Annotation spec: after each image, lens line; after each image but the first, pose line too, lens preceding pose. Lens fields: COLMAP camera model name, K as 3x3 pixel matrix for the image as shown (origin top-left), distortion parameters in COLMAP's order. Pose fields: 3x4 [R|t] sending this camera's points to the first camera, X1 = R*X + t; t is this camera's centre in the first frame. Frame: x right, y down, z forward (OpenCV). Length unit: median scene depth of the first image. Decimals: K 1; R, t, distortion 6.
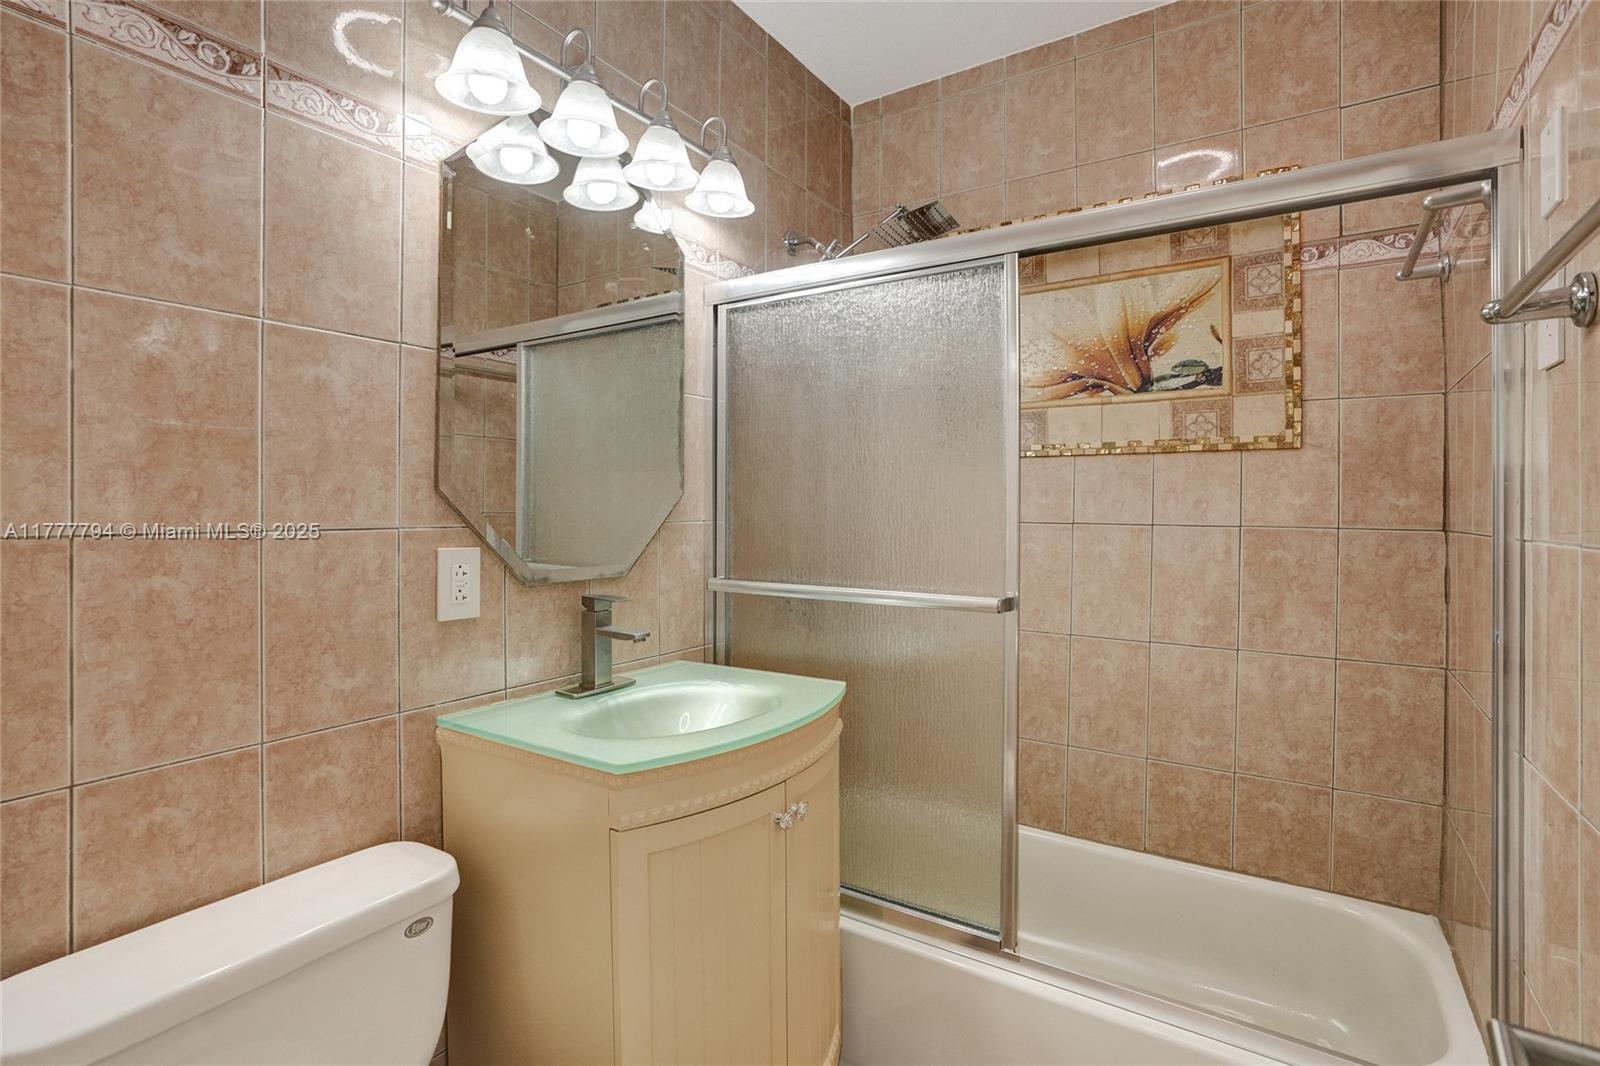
lens RADIAL K [[766.1, 0, 800.2], [0, 766.1, 523.6], [0, 0, 1]] dist [-0.049076, 0.022822]
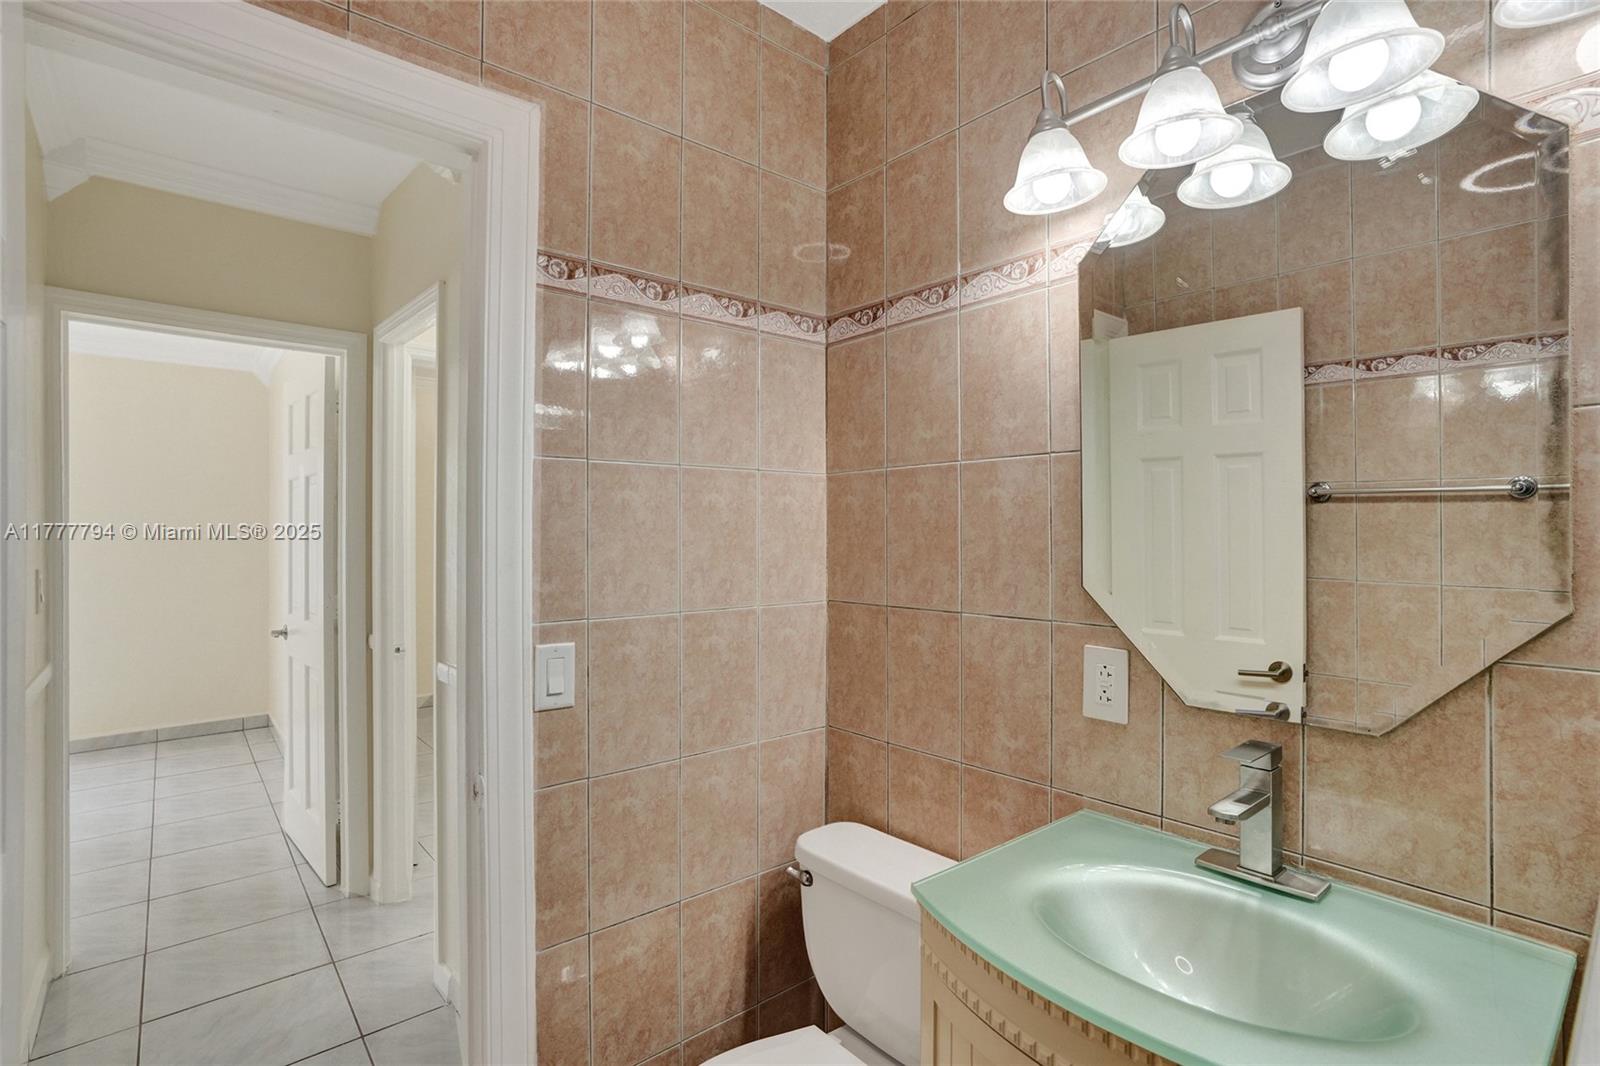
lens RADIAL K [[766.1, 0, 801.5], [0, 766.1, 528.6], [0, 0, 1]] dist [-0.049076, 0.022822]
pose [[-0.275613, 0.005899, -0.961251, 0.649758], [-0.006152, 0.999950, 0.007900, -0.137453], [0.961249, 0.008091, -0.275563, 0.972572]]
